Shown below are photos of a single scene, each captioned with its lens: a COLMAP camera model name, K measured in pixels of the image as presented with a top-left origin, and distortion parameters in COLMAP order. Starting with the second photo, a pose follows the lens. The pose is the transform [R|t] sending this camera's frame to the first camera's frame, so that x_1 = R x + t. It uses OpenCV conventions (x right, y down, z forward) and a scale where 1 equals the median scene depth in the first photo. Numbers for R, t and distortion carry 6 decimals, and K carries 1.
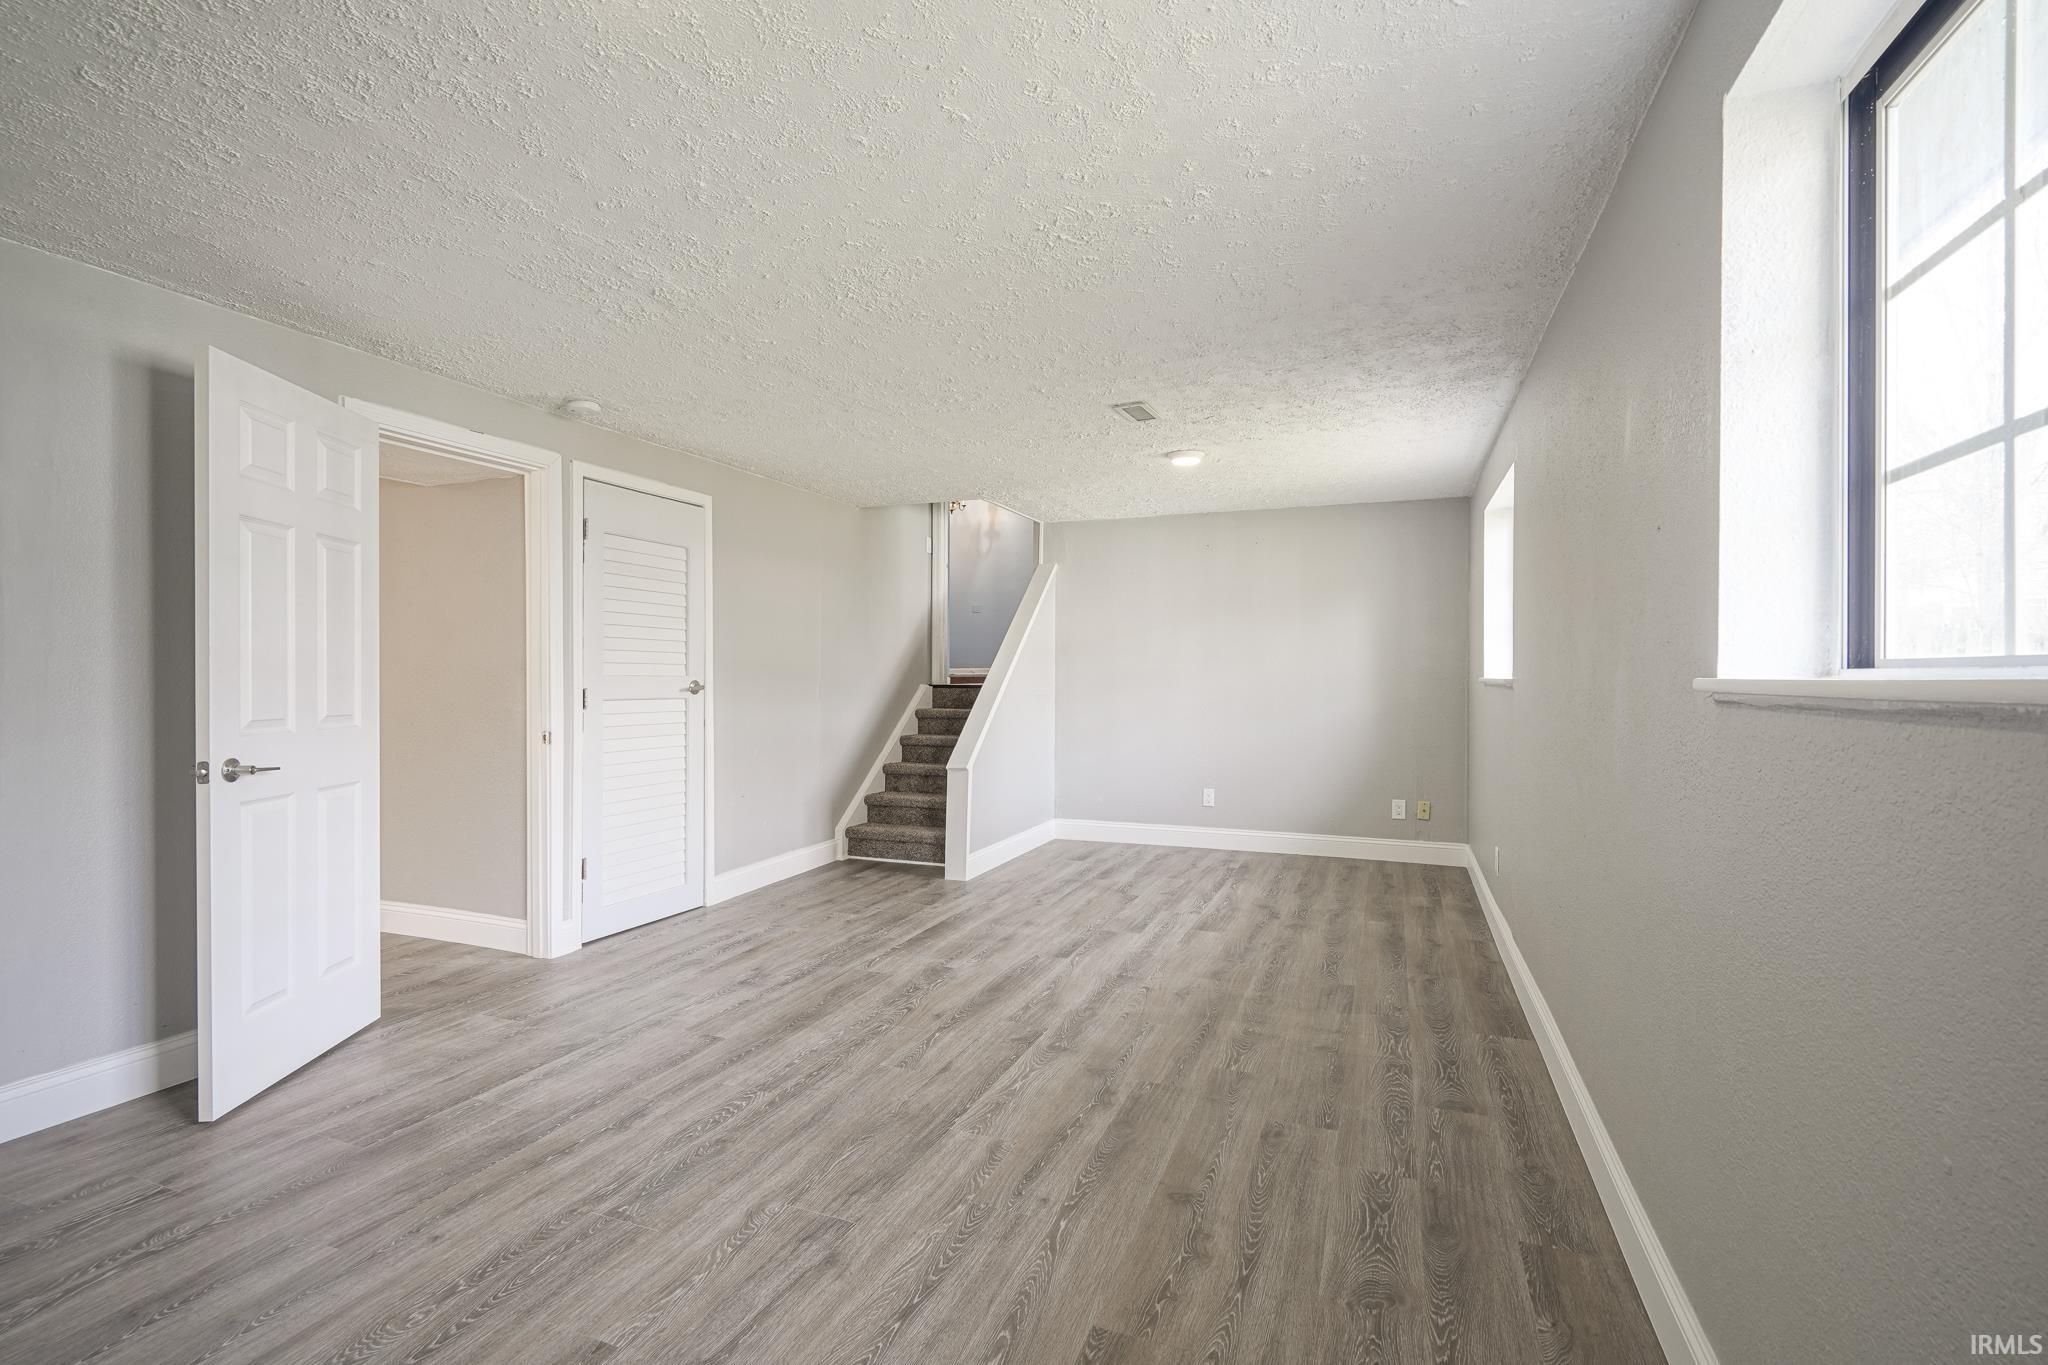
lens RADIAL K [[934.2, 0, 1024.6], [0, 934.2, 679.1], [0, 0, 1]] dist [-0.004887, 0.002690]
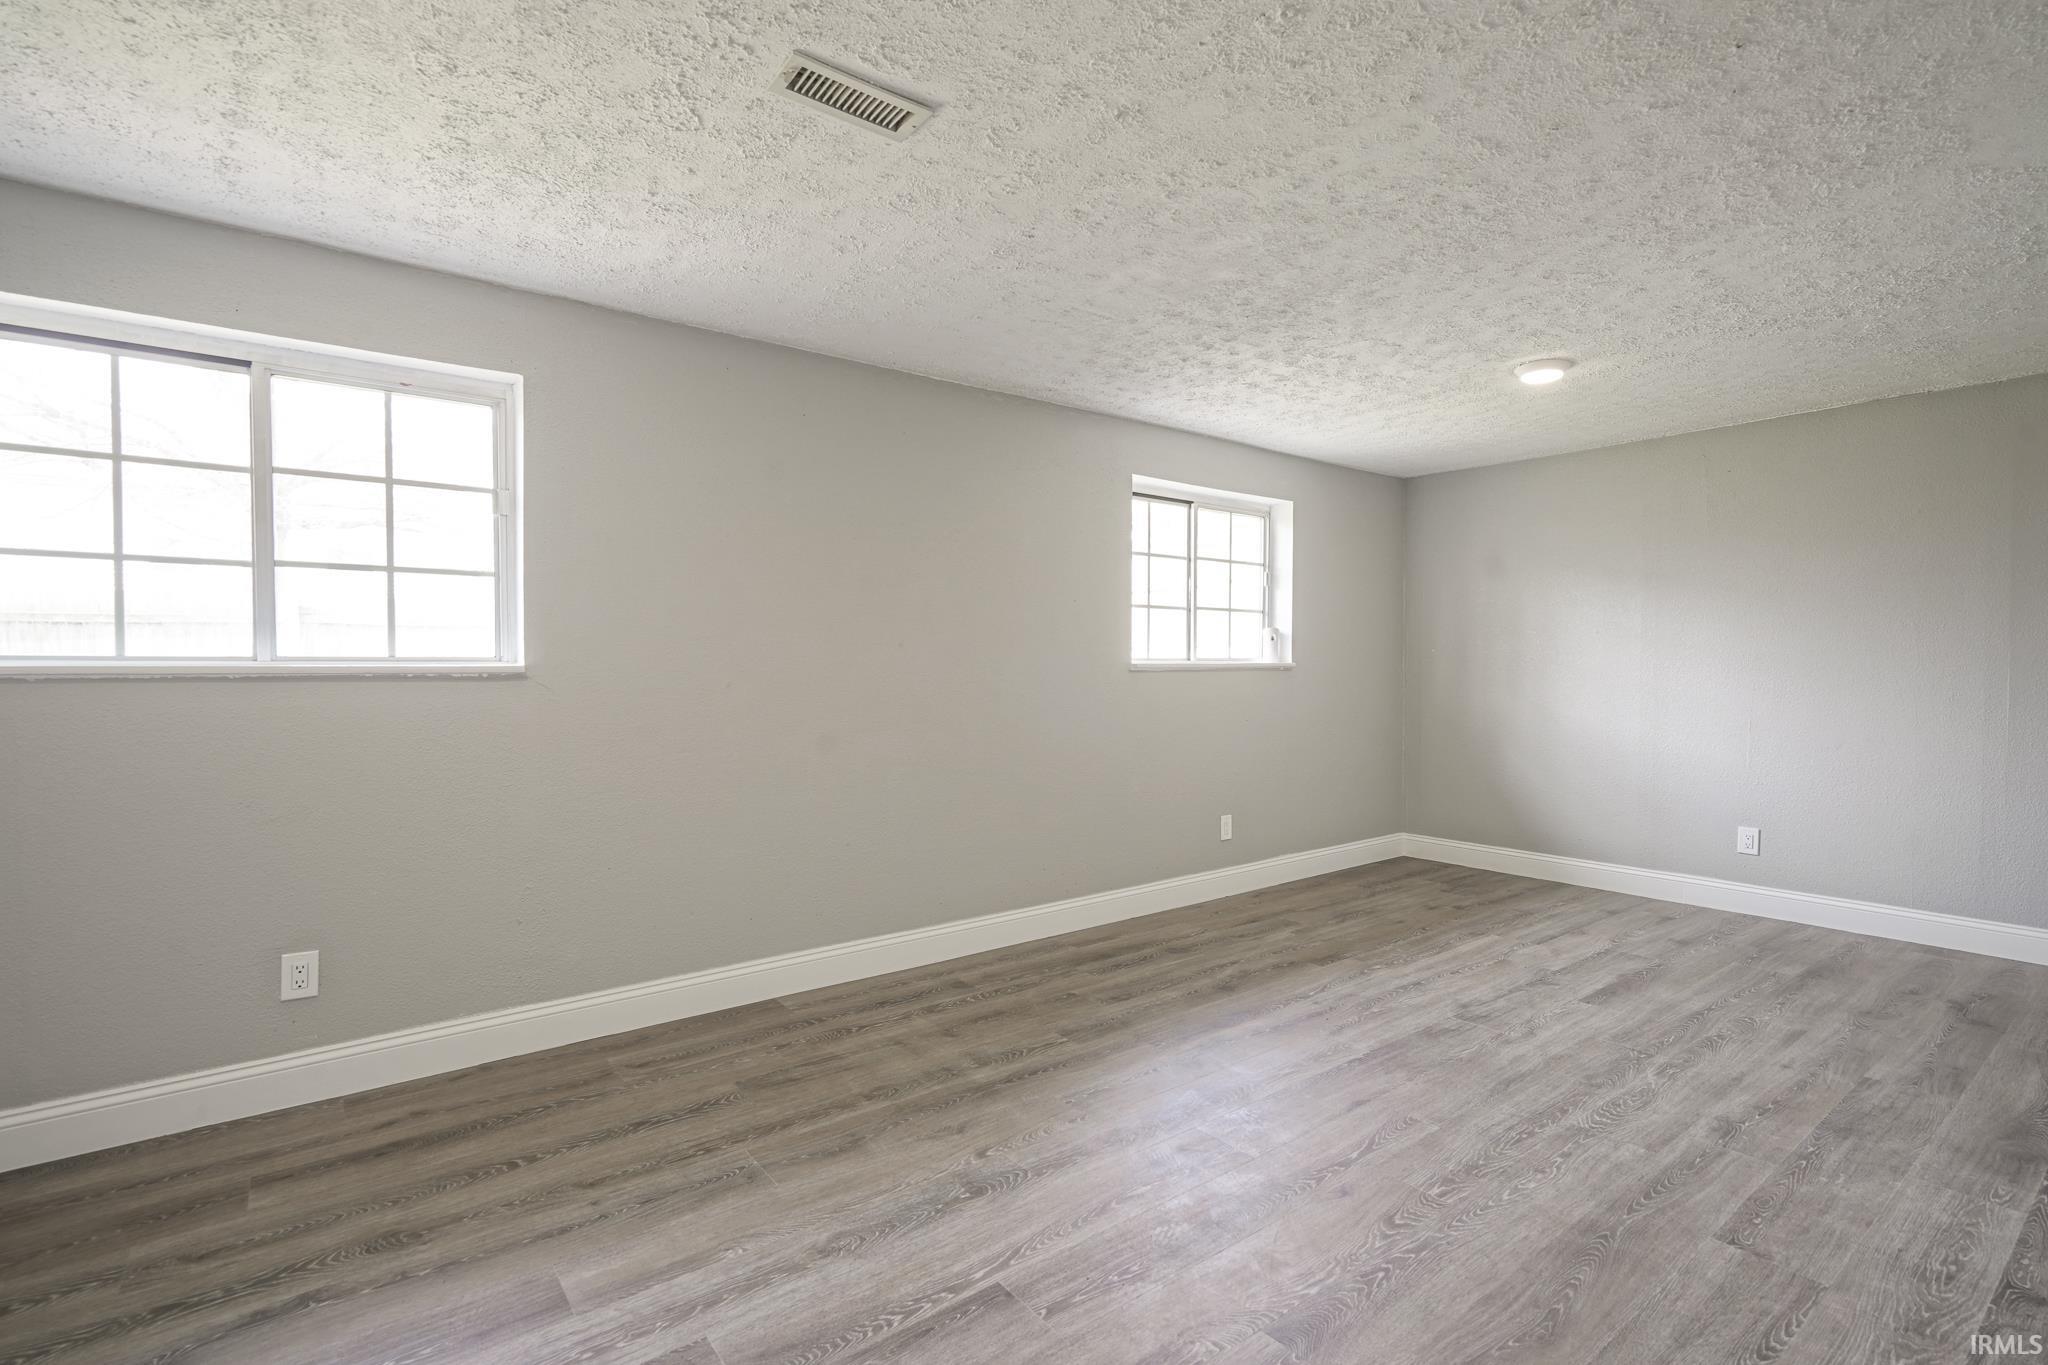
lens RADIAL K [[934.2, 0, 1027.0], [0, 934.2, 679.7], [0, 0, 1]] dist [-0.004887, 0.002690]
pose [[-0.853921, -0.008592, 0.520332, -0.308418], [0.001511, 0.999819, 0.018988, 0.005834], [-0.520401, 0.017000, -0.853753, 2.161080]]
